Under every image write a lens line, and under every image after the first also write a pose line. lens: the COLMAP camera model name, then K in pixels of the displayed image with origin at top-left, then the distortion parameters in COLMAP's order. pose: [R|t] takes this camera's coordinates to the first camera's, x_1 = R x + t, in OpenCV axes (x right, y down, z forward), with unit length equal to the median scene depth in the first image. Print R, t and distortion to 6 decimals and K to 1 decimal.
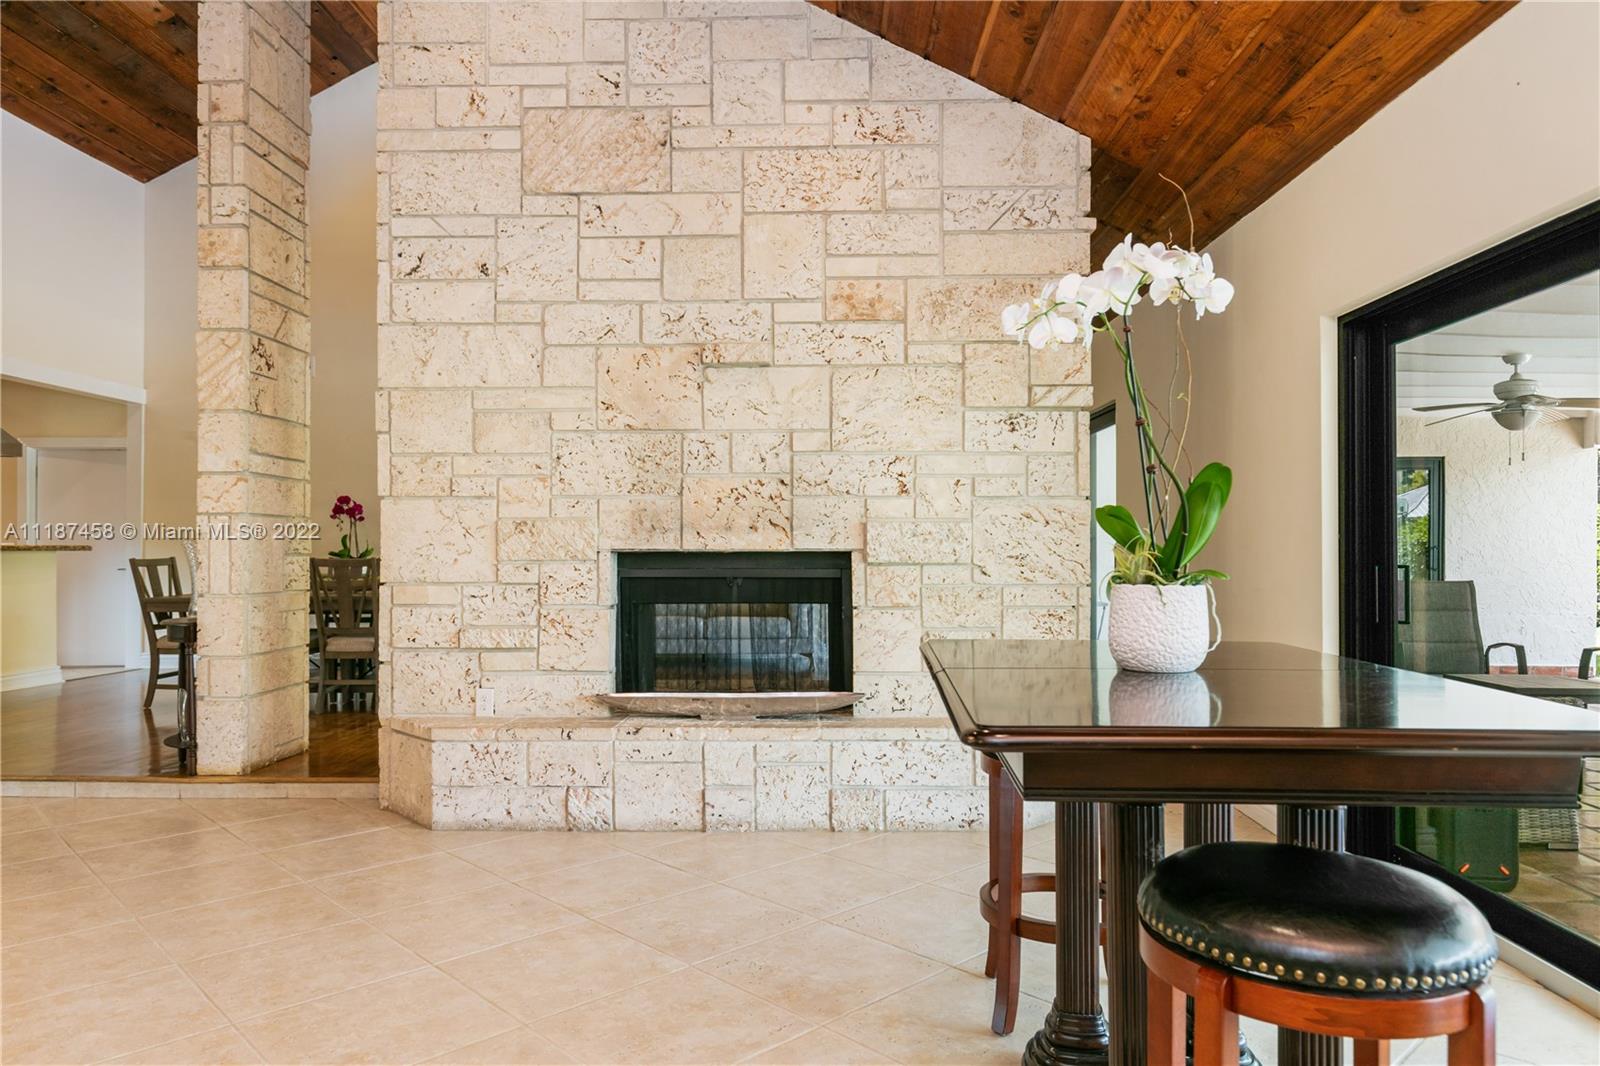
lens RADIAL K [[1034.1, 0, 798.1], [0, 1034.1, 545.4], [0, 0, 1]] dist [0.002349, -0.001216]
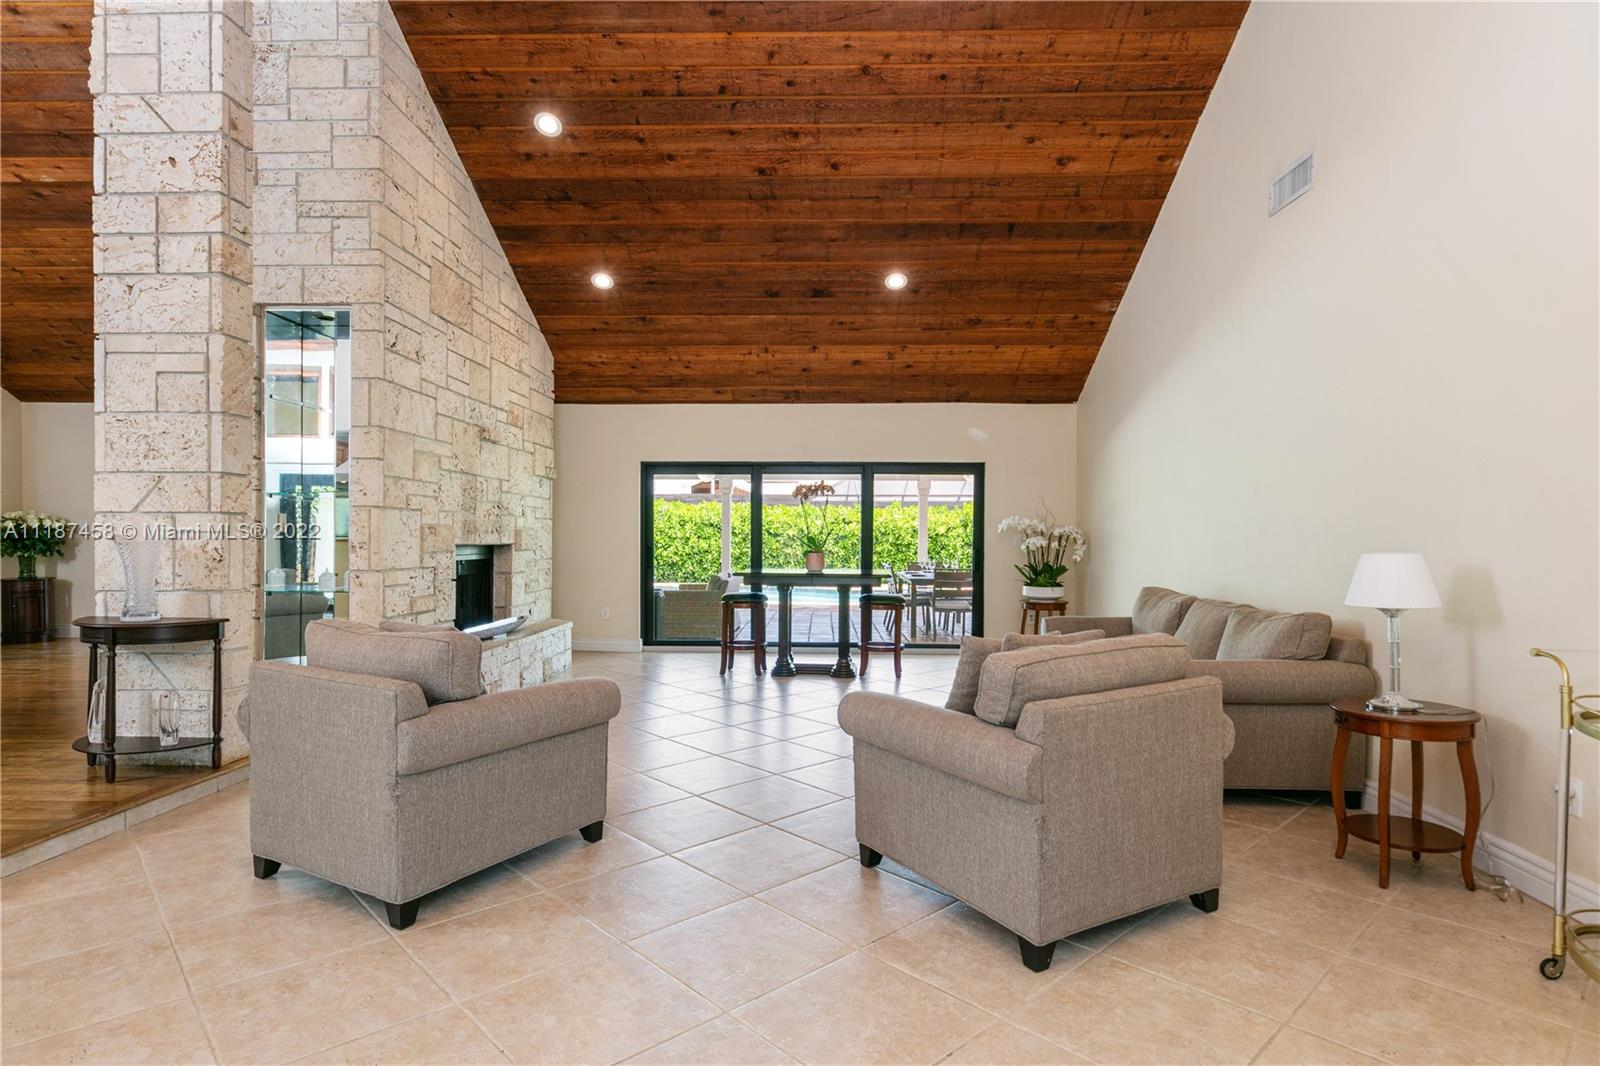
lens RADIAL K [[837.8, 0, 795.7], [0, 837.8, 539.0], [0, 0, 1]] dist [0.000340, -0.000539]
pose [[0.014992, -0.000129, 0.999888, -1.495153], [-0.013422, 0.999910, 0.000330, -0.012928], [-0.999798, -0.013426, 0.014989, 0.440228]]
